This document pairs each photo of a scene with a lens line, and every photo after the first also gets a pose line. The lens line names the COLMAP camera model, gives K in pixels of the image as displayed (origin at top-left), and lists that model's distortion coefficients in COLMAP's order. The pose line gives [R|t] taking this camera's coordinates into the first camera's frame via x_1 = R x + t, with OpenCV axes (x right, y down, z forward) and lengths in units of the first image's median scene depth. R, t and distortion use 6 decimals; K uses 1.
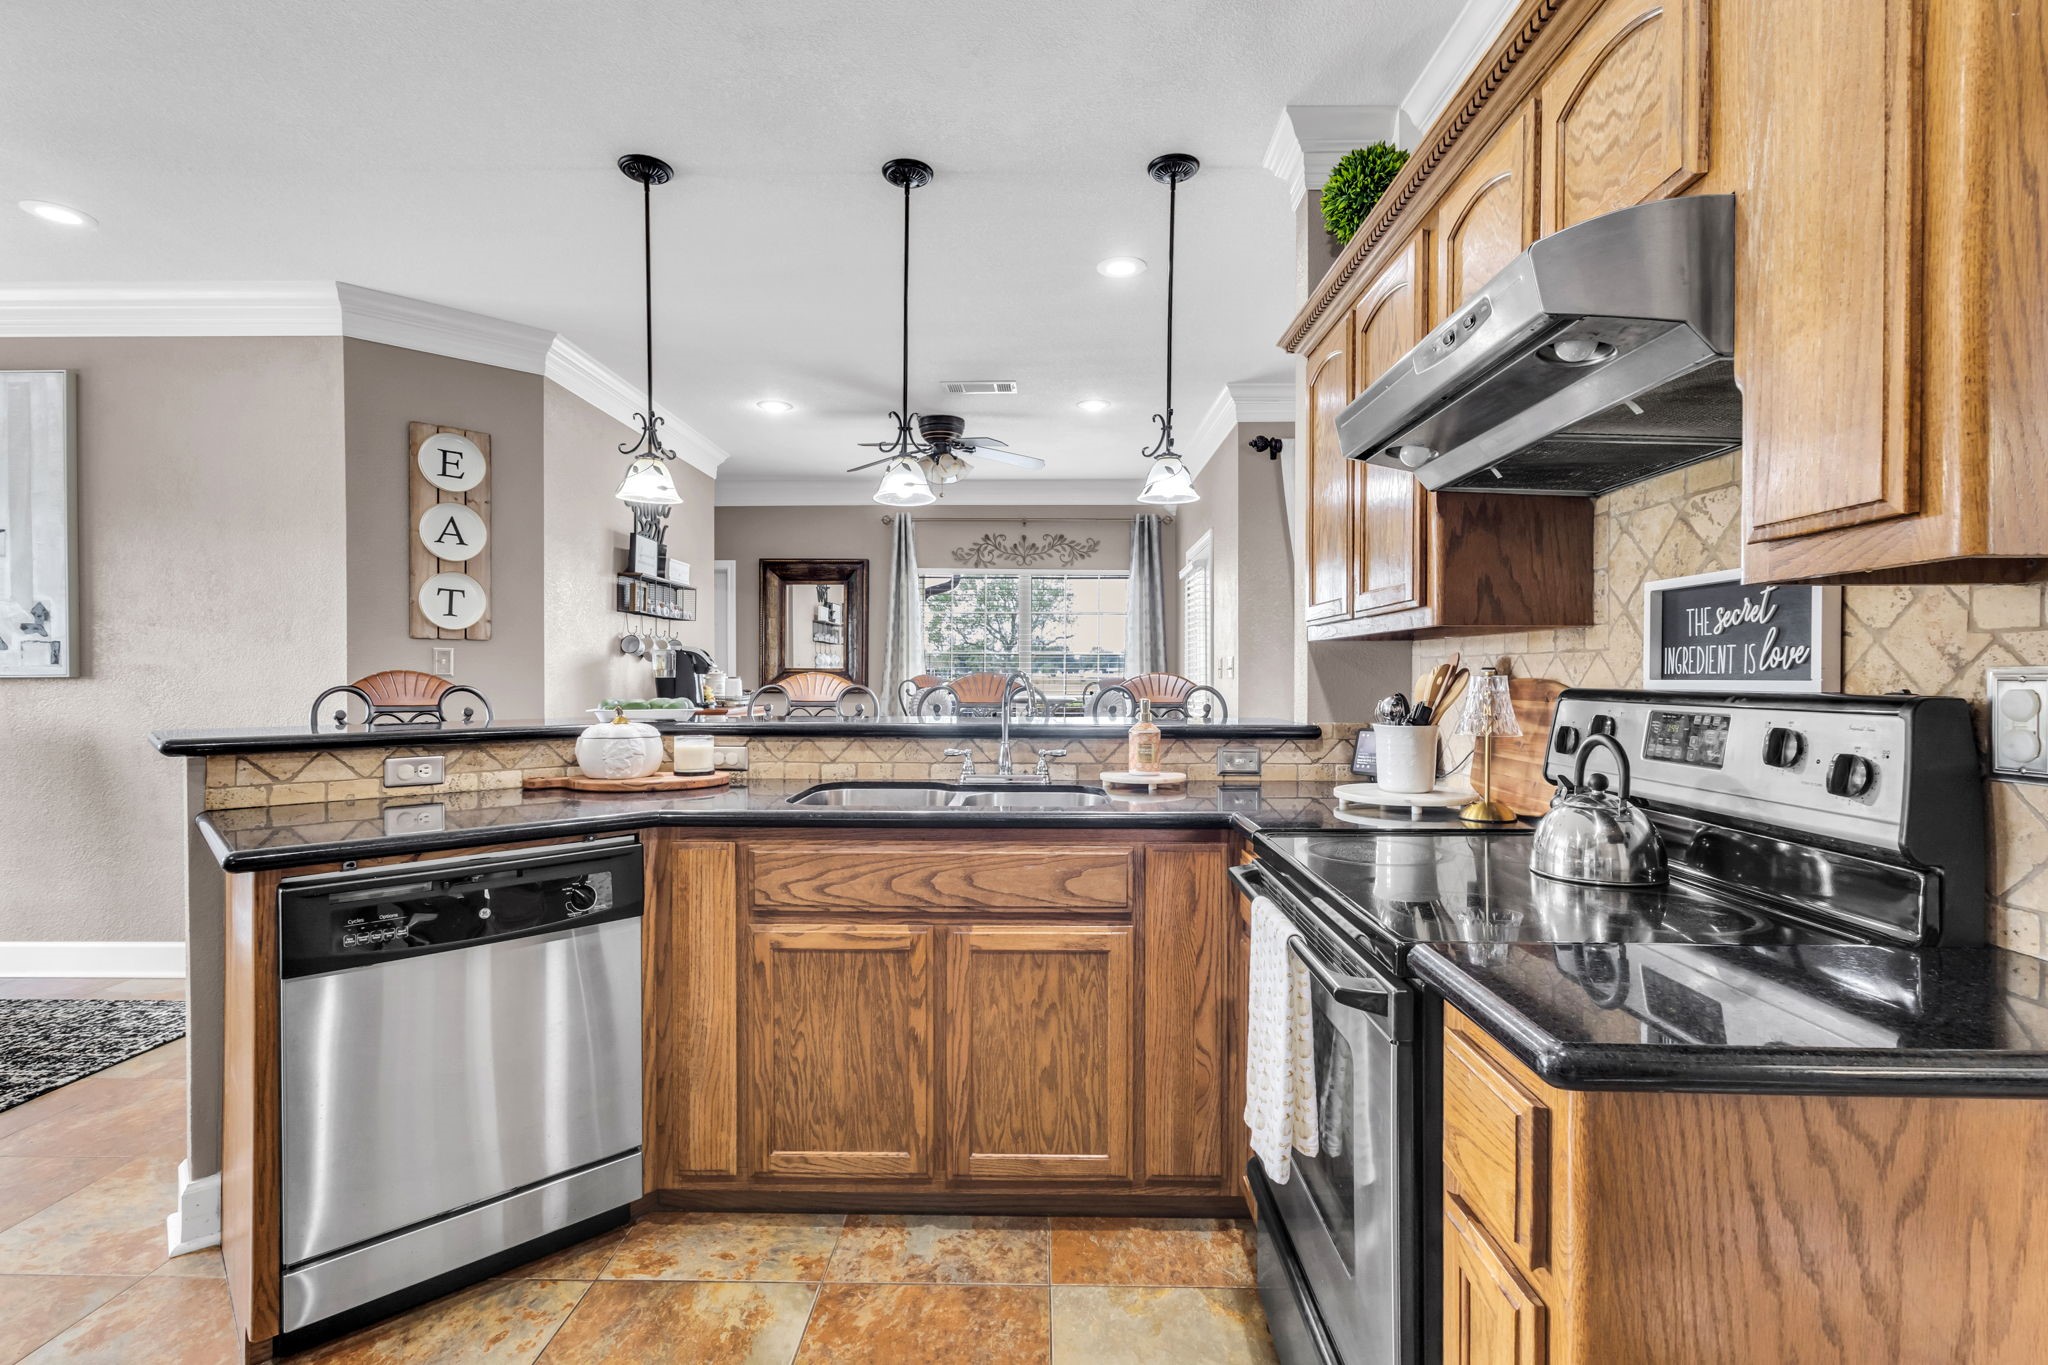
lens RADIAL K [[940.4, 0, 1020.8], [0, 940.4, 684.3], [0, 0, 1]] dist [0.000088, 0.000320]
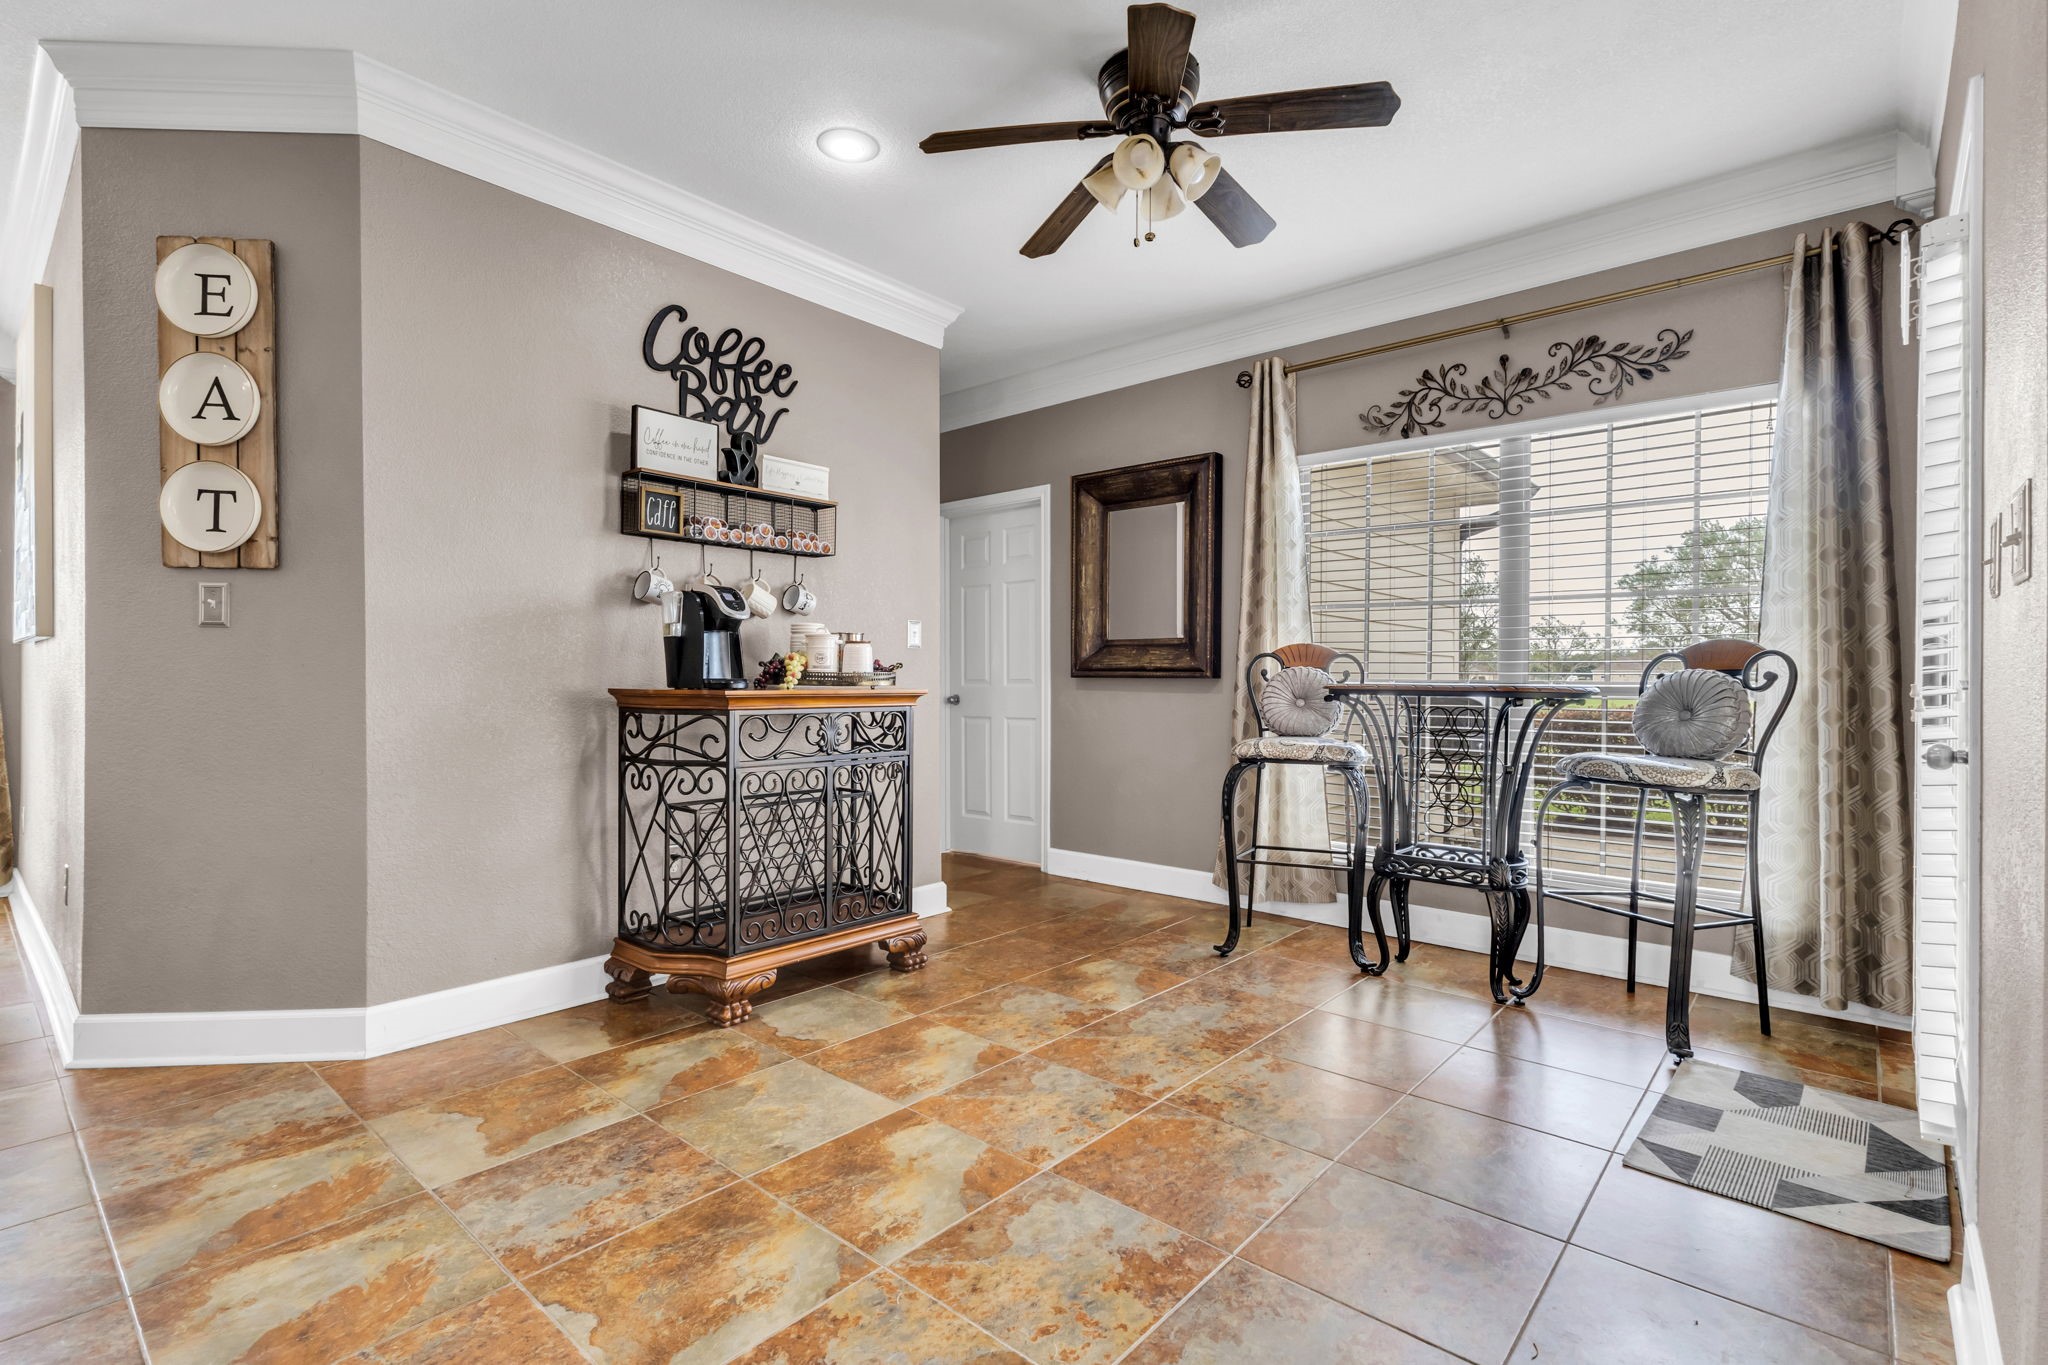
lens RADIAL K [[940.4, 0, 1020.8], [0, 940.4, 684.3], [0, 0, 1]] dist [0.000088, 0.000320]
pose [[0.769186, 0.007428, -0.638981, 0.185874], [-0.008485, 0.999963, 0.001411, 0.020848], [0.638968, 0.004336, 0.769221, 0.696945]]
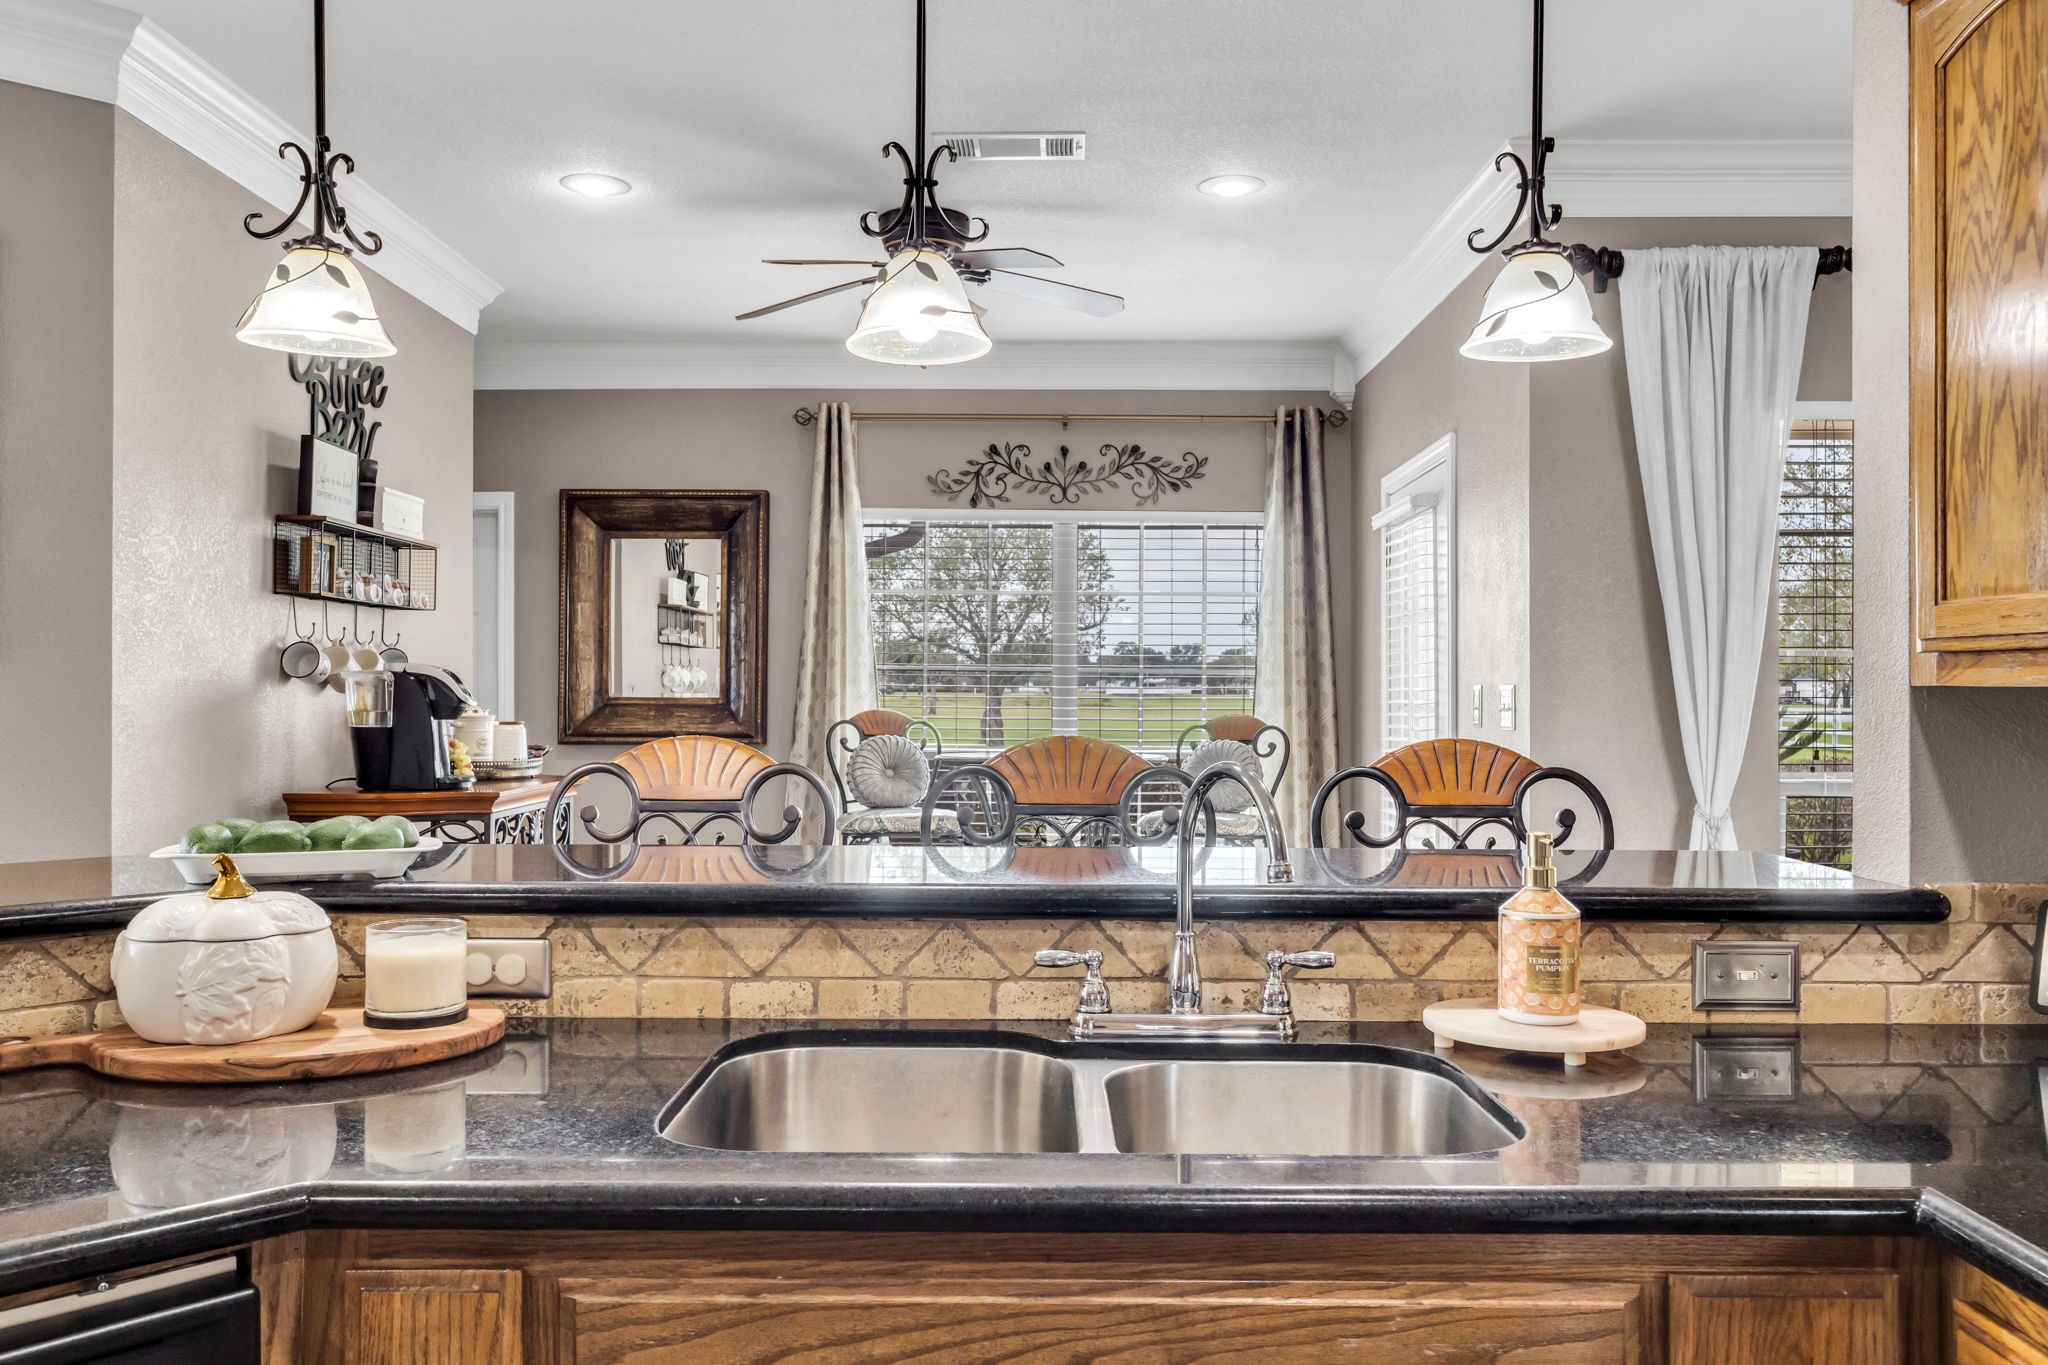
lens RADIAL K [[1585.8, 0, 1028.7], [0, 1585.8, 684.8], [0, 0, 1]] dist [0.006703, -0.001695]
pose [[0.999775, 0.000358, 0.021214, -0.053223], [-0.000097, 0.999924, -0.012290, -0.020482], [-0.021217, 0.012285, 0.999699, 0.166919]]
